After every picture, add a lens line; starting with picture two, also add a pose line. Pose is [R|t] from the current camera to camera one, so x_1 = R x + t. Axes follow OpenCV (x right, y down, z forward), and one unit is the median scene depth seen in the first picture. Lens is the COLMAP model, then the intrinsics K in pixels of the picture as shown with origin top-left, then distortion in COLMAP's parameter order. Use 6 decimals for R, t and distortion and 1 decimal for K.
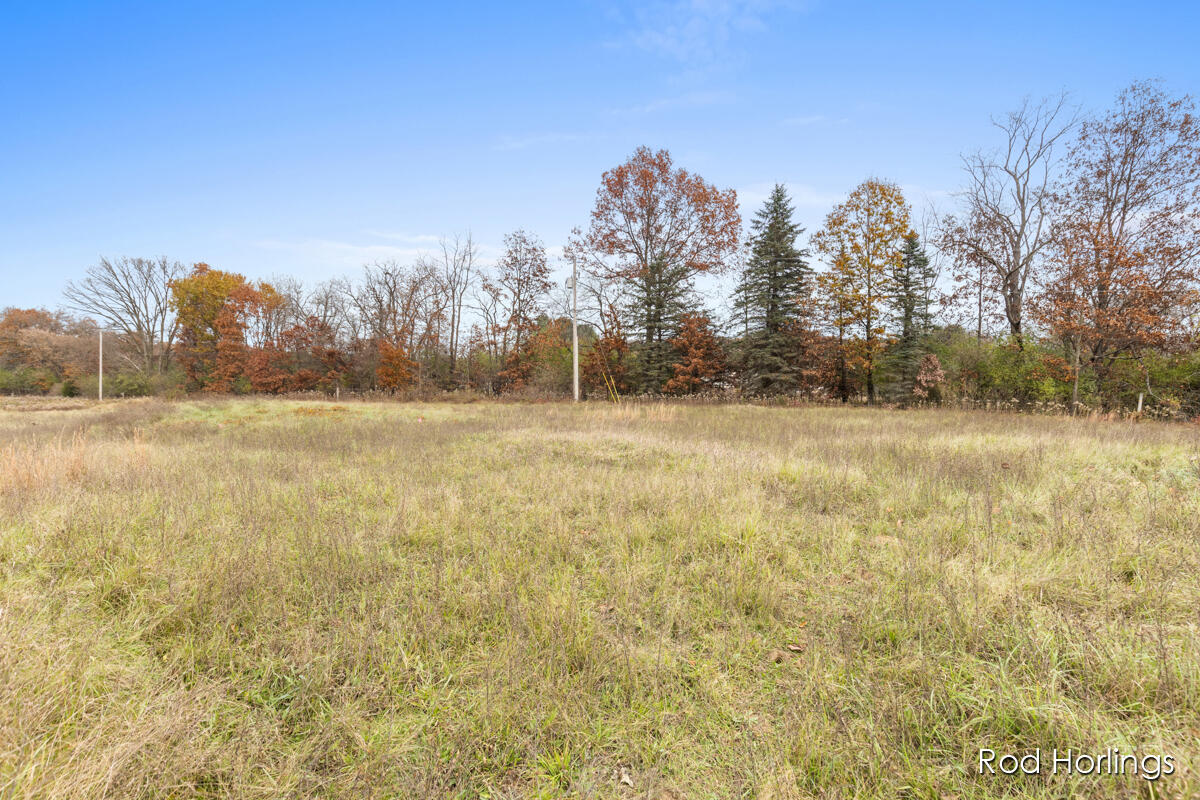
lens RADIAL K [[556.0, 0, 603.6], [0, 556.0, 375.0], [0, 0, 1]] dist [0.002088, 0.000379]
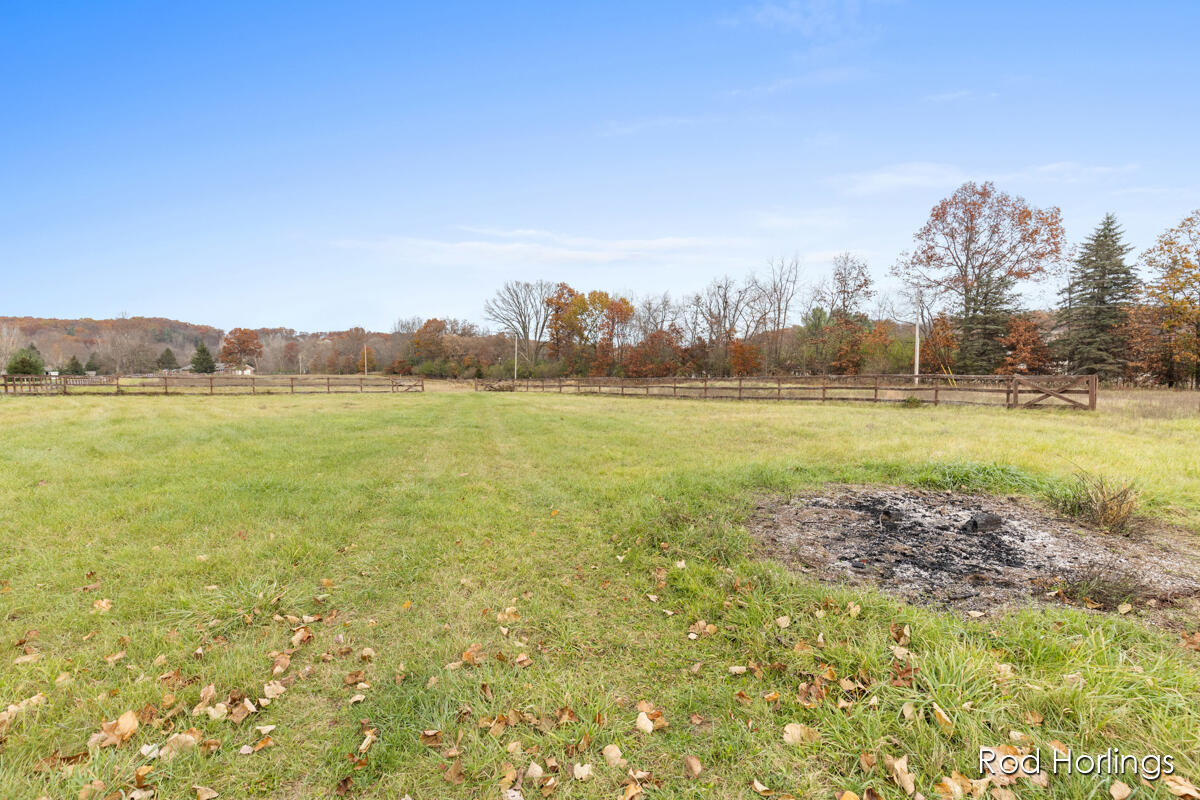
lens RADIAL K [[561.0, 0, 600.9], [0, 561.0, 388.1], [0, 0, 1]] dist [-0.000595, 0.000198]
pose [[0.919581, 0.014145, -0.392645, -0.178678], [0.003918, 0.998972, 0.045164, -0.008527], [0.392880, -0.043070, 0.918580, -0.474376]]
